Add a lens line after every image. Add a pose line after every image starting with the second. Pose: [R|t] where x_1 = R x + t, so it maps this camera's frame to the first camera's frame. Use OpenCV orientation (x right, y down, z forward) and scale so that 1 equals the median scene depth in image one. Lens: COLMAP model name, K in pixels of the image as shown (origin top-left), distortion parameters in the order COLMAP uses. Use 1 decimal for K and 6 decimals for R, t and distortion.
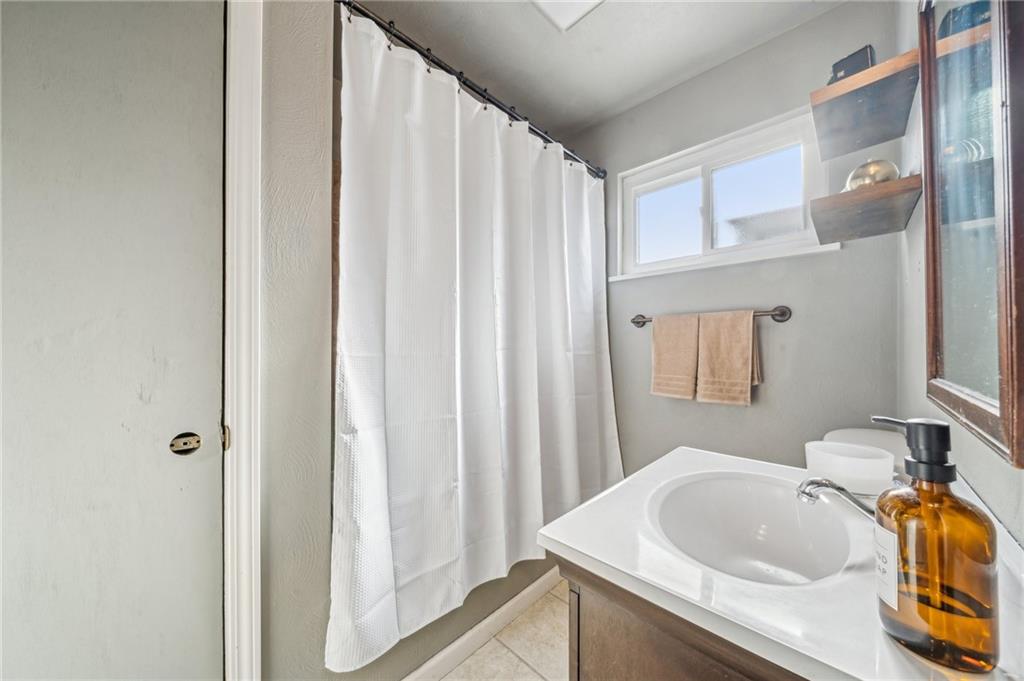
lens RADIAL K [[353.5, 0, 513.1], [0, 353.5, 342.8], [0, 0, 1]] dist [-0.002479, 0.000083]
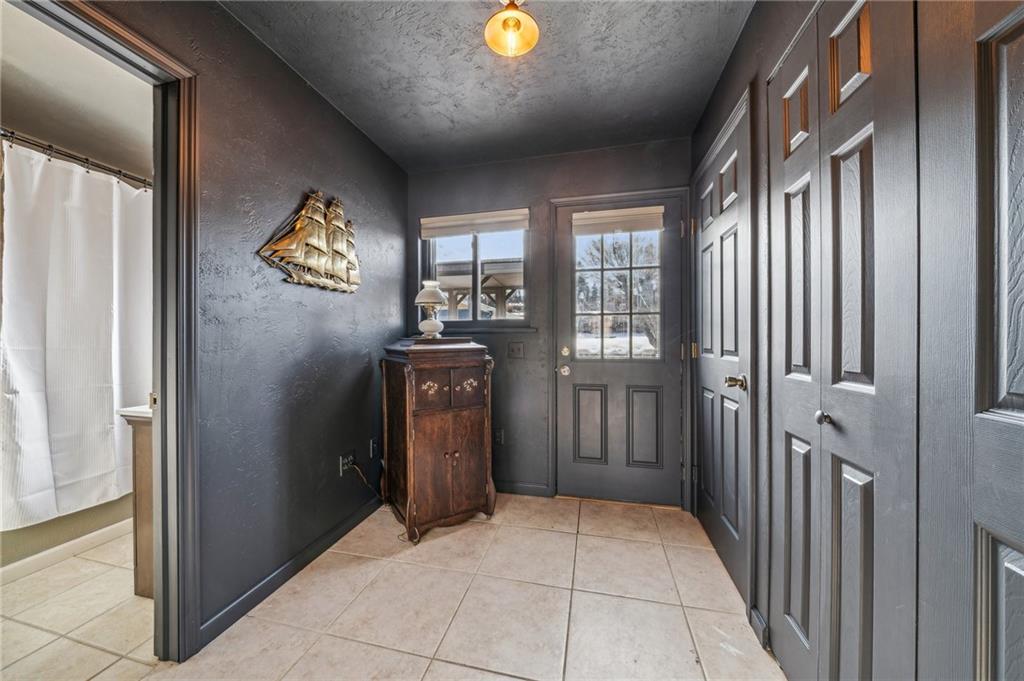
lens RADIAL K [[353.5, 0, 510.6], [0, 353.5, 338.7], [0, 0, 1]] dist [-0.002479, 0.000083]
pose [[0.860712, 0.000104, 0.509093, 0.652026], [-0.001807, 0.999994, 0.002850, -0.018546], [-0.509090, -0.003373, 0.860707, -1.475487]]
